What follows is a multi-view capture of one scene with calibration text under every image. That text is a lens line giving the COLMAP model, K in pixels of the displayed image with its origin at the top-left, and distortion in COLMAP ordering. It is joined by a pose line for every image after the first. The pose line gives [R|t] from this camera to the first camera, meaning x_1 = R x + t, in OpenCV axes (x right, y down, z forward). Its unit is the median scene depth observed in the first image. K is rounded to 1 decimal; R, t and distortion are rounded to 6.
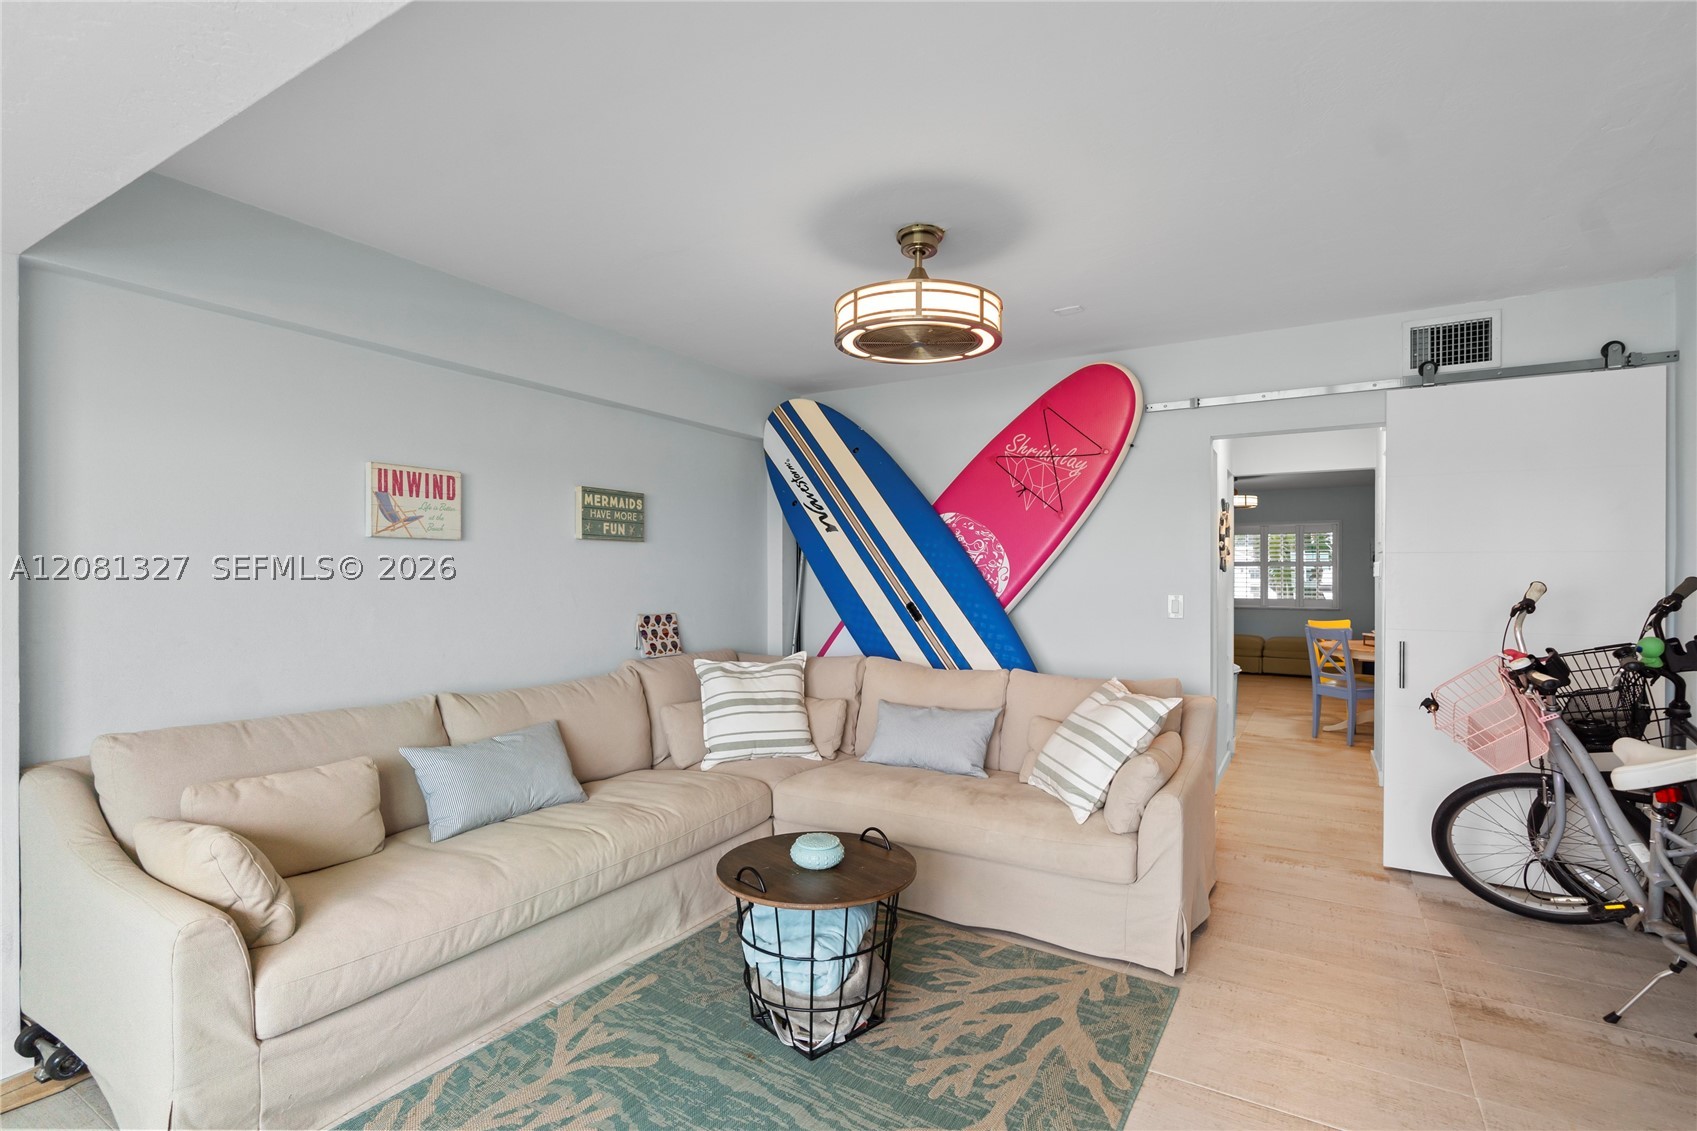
lens RADIAL K [[793.1, 0, 856.1], [0, 793.1, 572.6], [0, 0, 1]] dist [-0.003142, -0.000421]
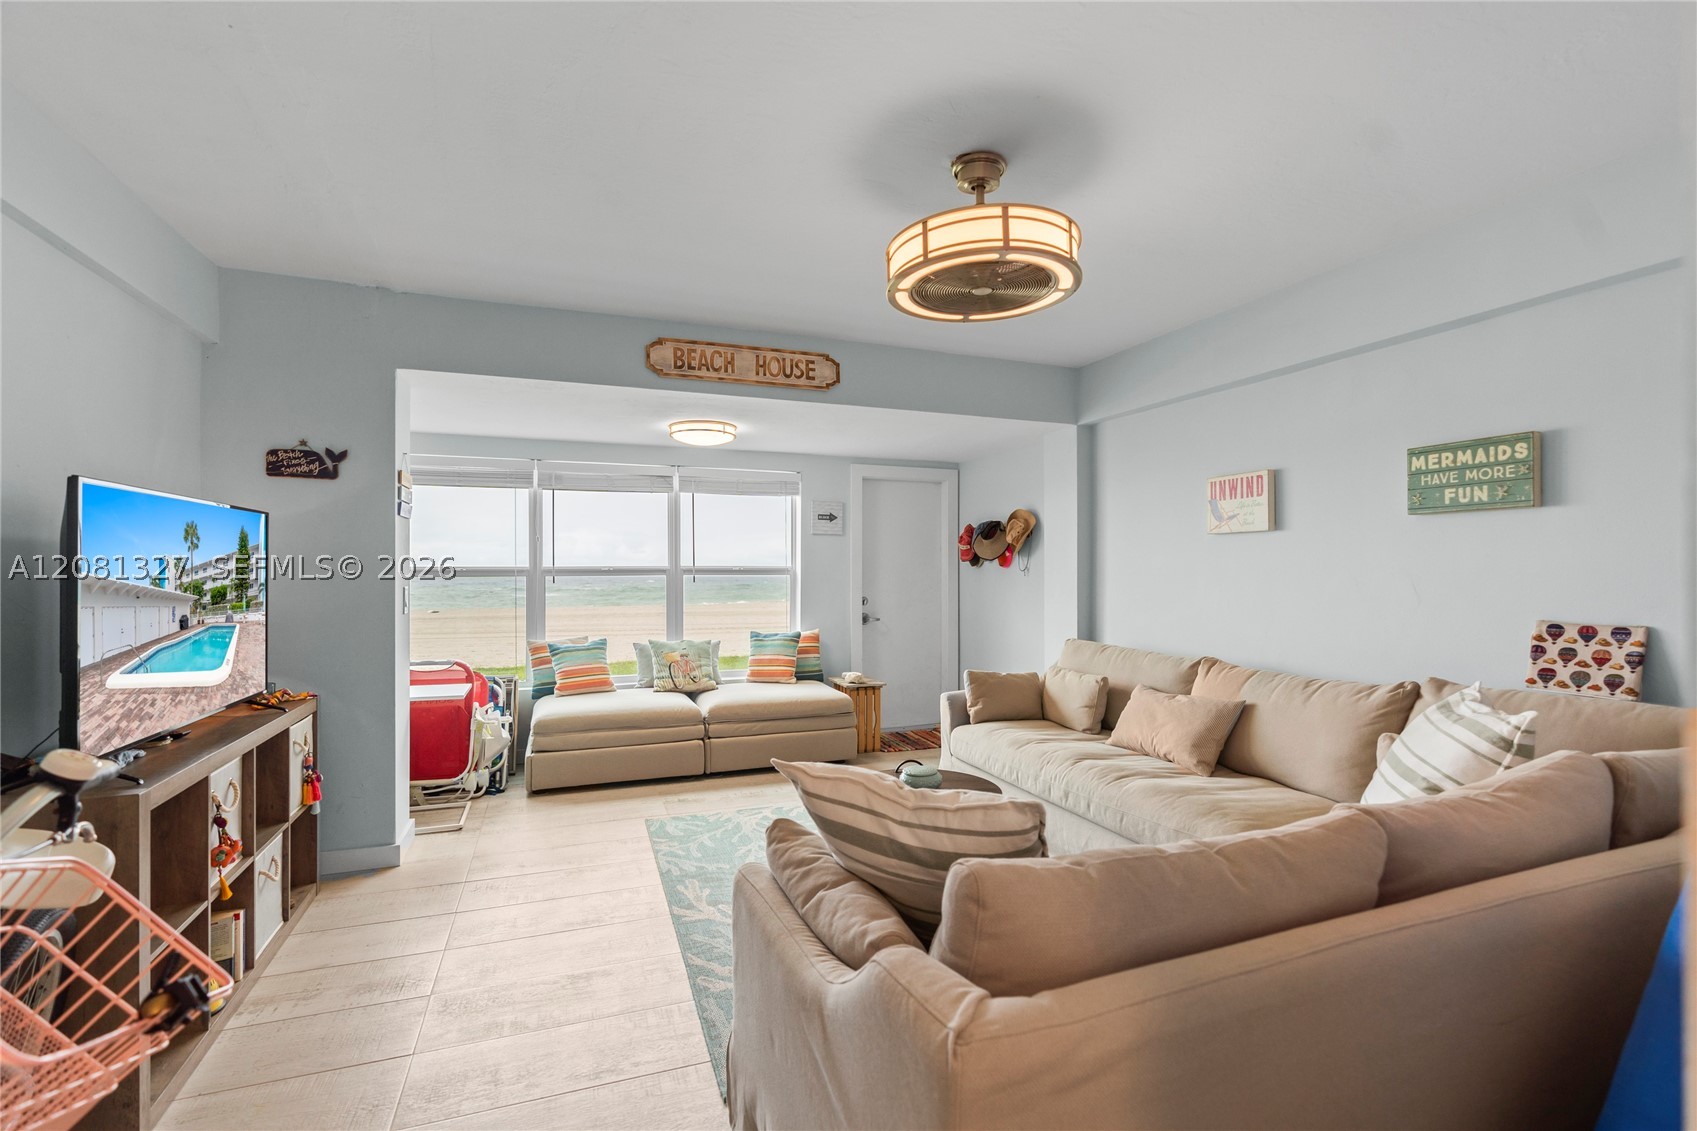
lens RADIAL K [[751.6, 0, 843.2], [0, 751.6, 574.1], [0, 0, 1]] dist [-0.000108, -0.000090]
pose [[-0.617805, 0.001001, -0.786330, 0.569097], [0.001377, 0.999999, 0.000191, 0.015182], [0.786330, -0.000965, -0.617806, 0.966922]]
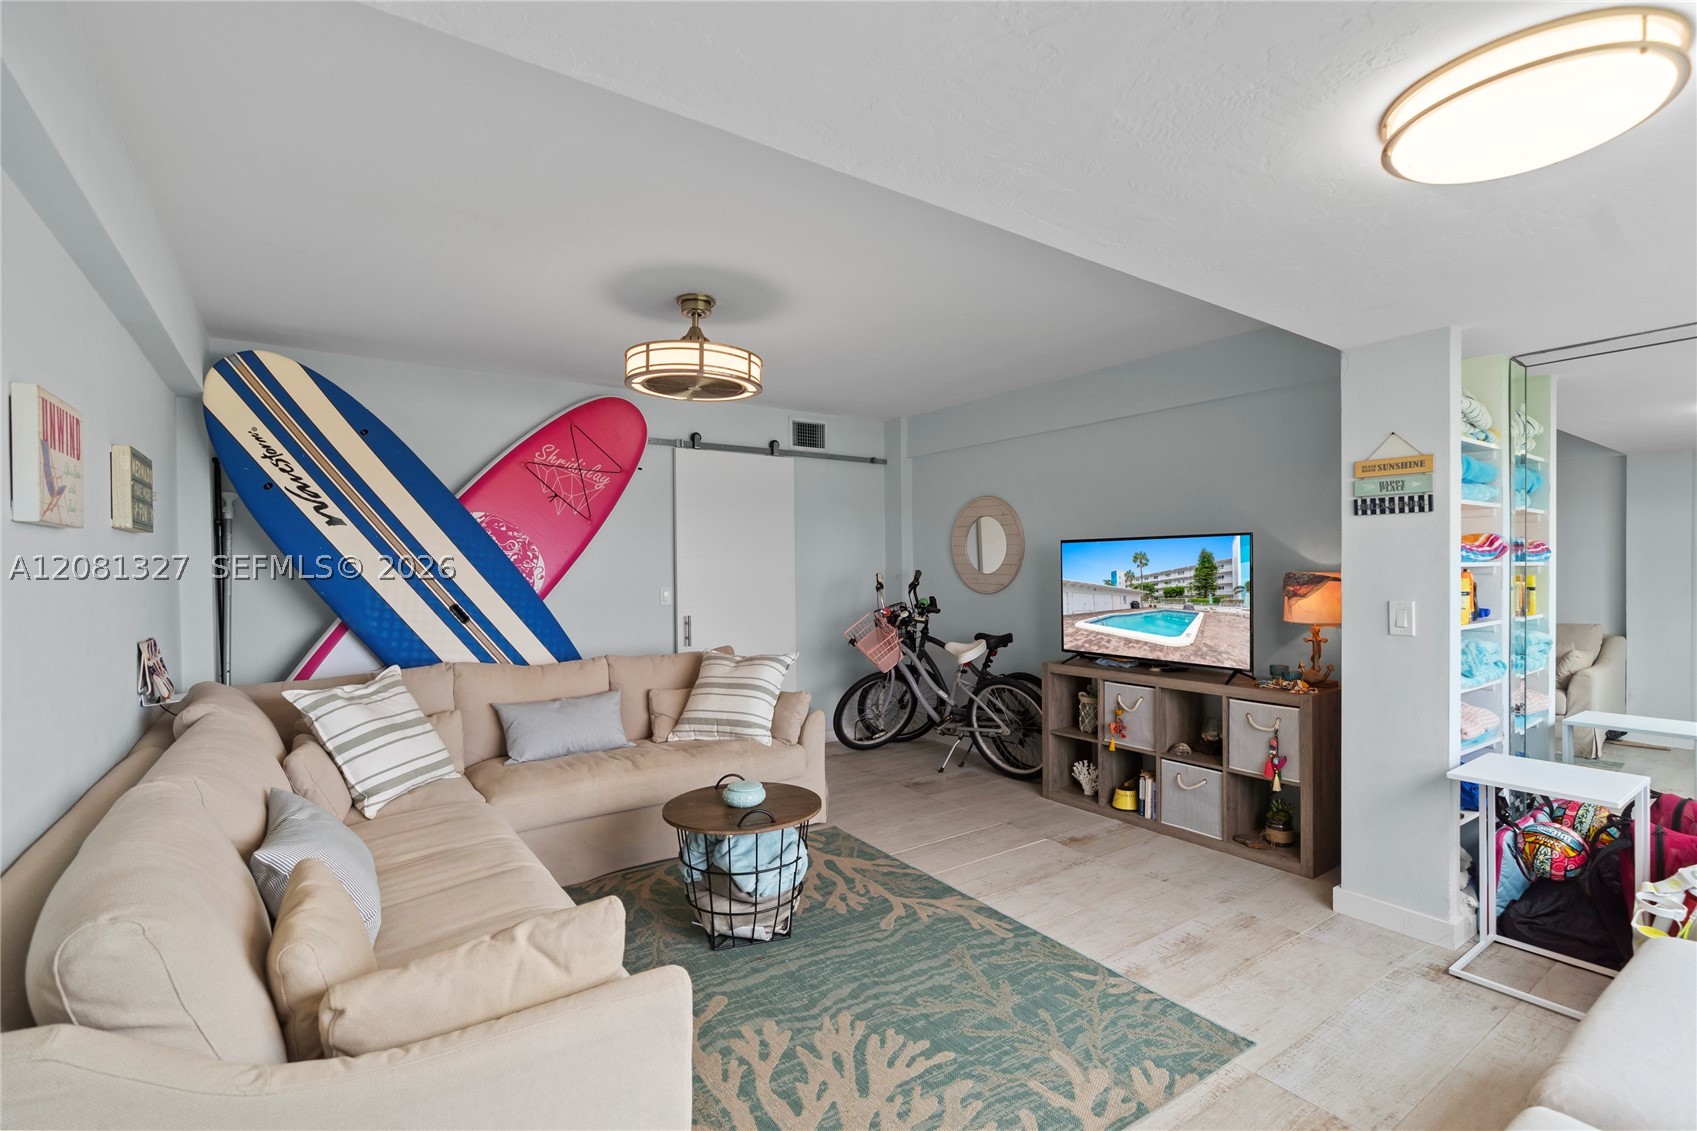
lens RADIAL K [[781.8, 0, 862.3], [0, 781.8, 566.9], [0, 0, 1]] dist [-0.000697, -0.000057]
pose [[0.397711, -0.007440, 0.917481, -0.661853], [0.006716, 0.999964, 0.005198, -0.009980], [-0.917486, 0.004094, 0.397746, 0.194312]]
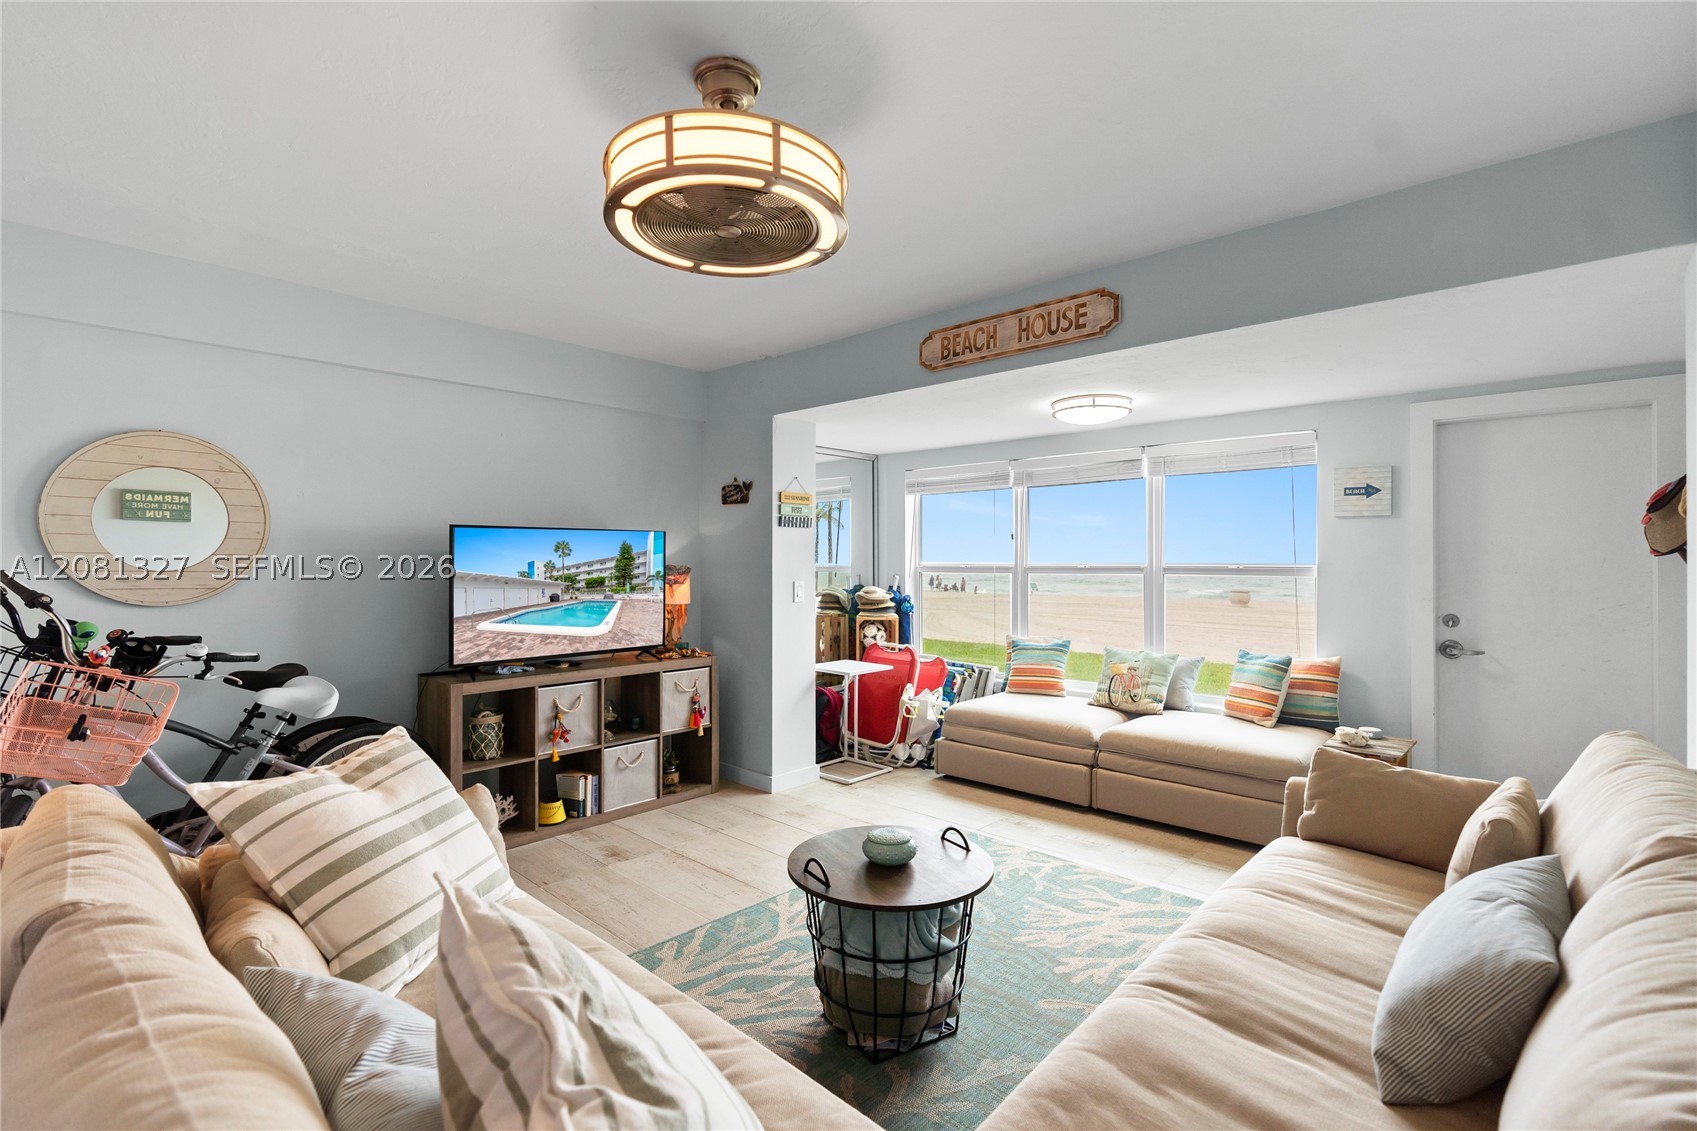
lens RADIAL K [[766.4, 0, 876.1], [0, 766.4, 559.2], [0, 0, 1]] dist [0.004443, 0.000111]
pose [[-0.983591, -0.005533, 0.180330, -0.121424], [-0.007083, 0.999943, -0.007955, 0.005355], [-0.180276, -0.009102, -0.983574, 1.136208]]
